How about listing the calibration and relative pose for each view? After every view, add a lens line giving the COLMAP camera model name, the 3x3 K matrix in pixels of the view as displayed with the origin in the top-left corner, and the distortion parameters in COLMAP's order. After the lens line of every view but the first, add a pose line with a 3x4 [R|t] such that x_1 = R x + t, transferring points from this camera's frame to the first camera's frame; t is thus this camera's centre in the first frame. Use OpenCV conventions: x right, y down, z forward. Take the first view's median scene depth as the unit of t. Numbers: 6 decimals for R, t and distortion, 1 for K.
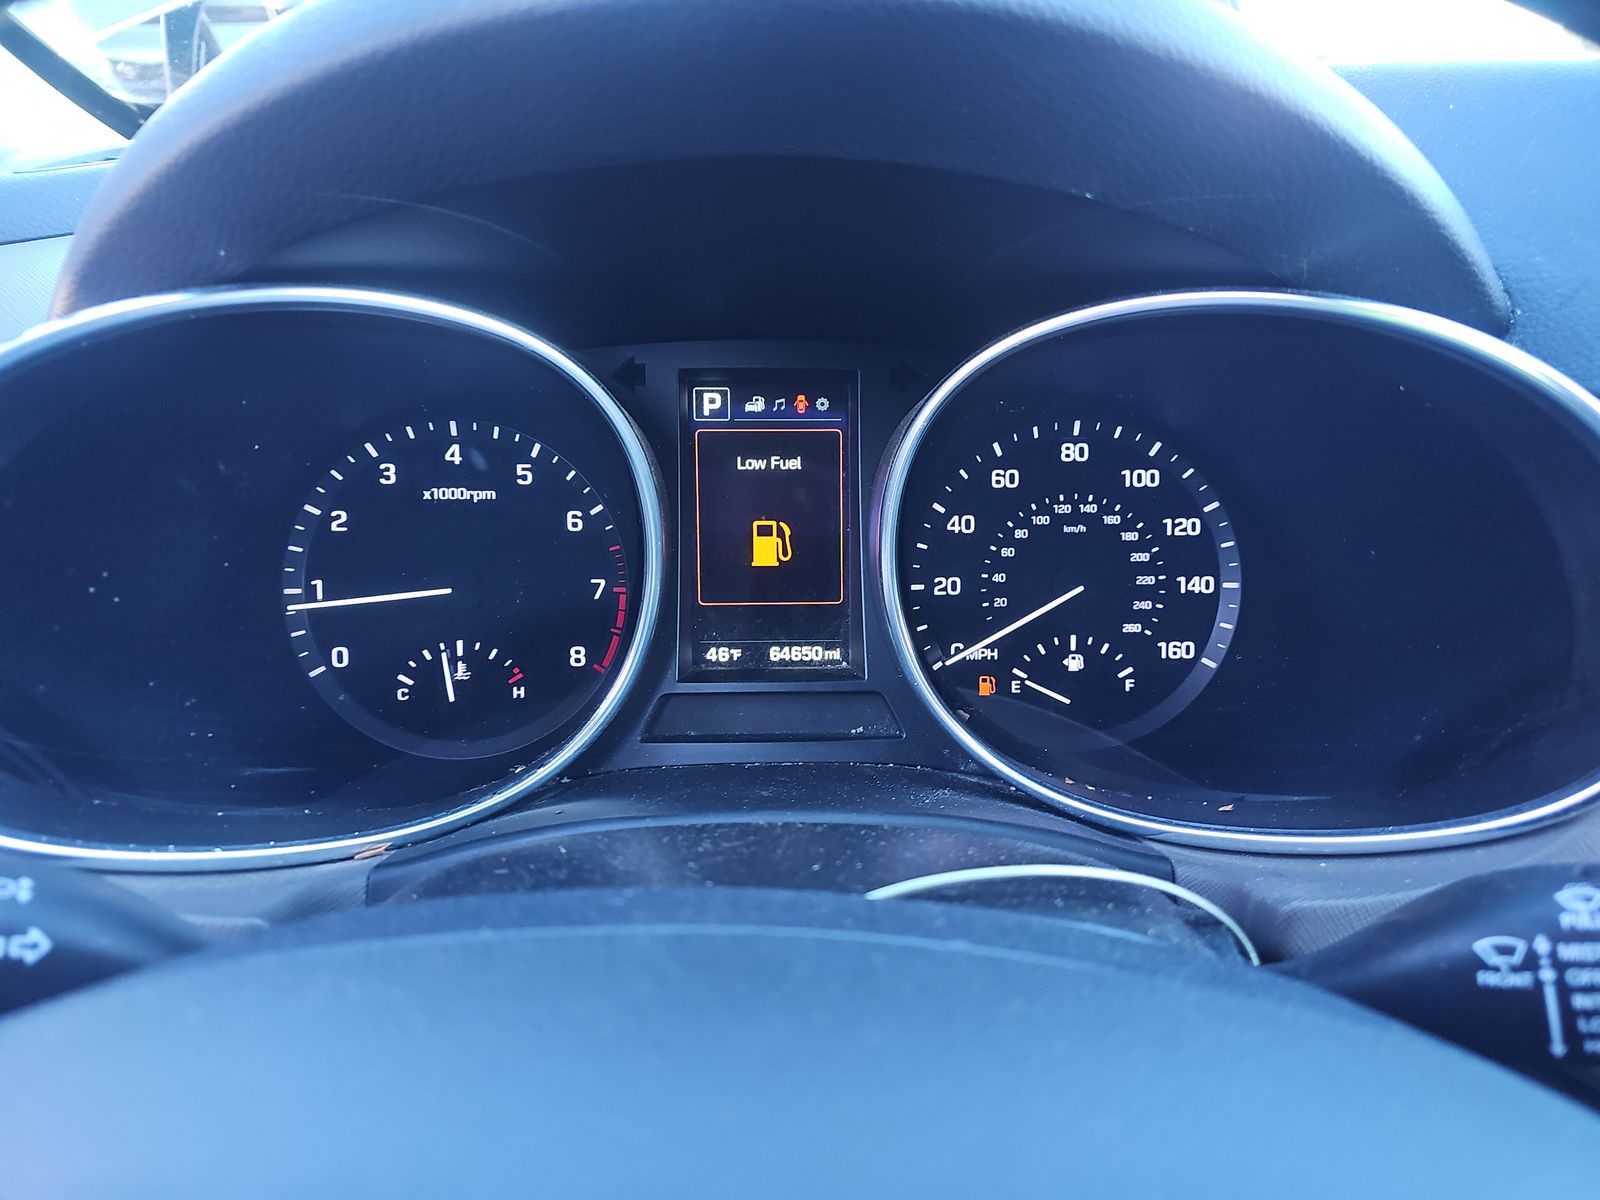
lens RADIAL K [[1060.7, 0, 808.1], [0, 1060.7, 602.1], [0, 0, 1]] dist [0.006137, -0.010804]
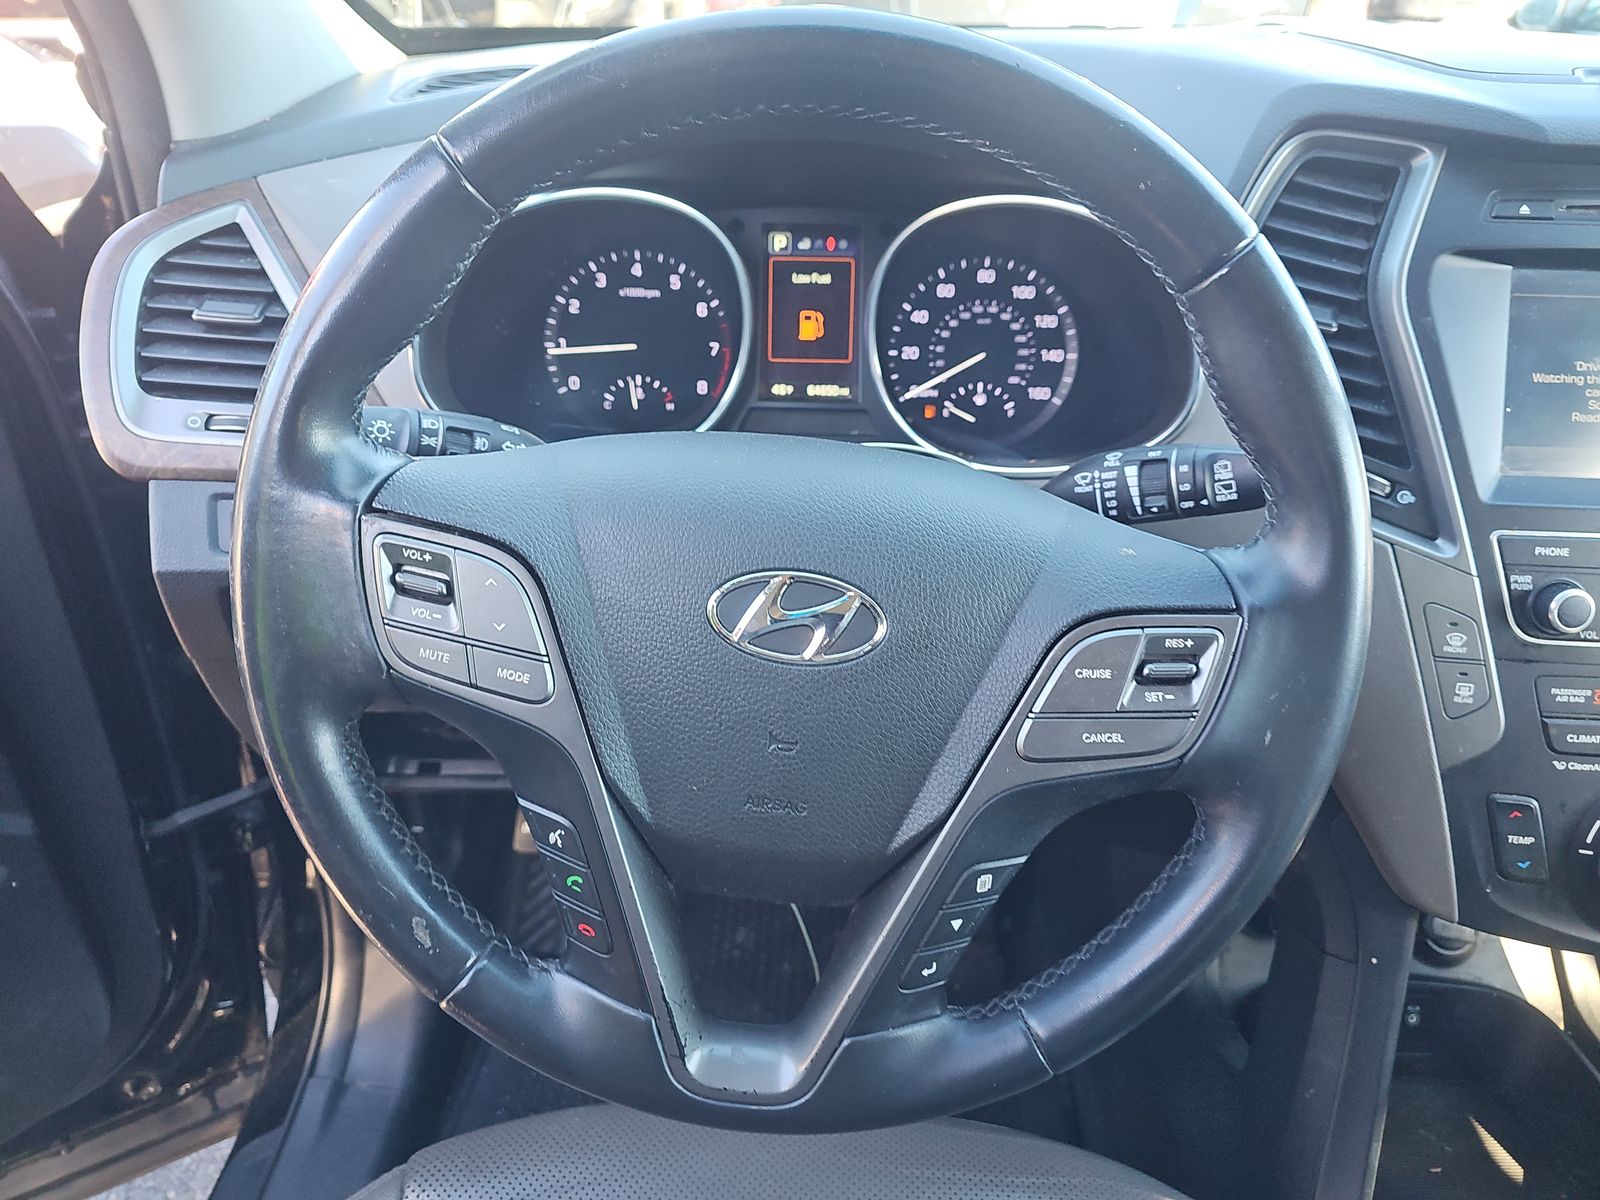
lens RADIAL K [[1060.7, 0, 785.9], [0, 1060.7, 600.0], [0, 0, 1]] dist [0.006137, -0.010804]
pose [[0.997468, 0.039584, -0.059079, 0.046079], [-0.029586, 0.986442, 0.161419, 0.112960], [0.064668, -0.159263, 0.985116, -0.829006]]
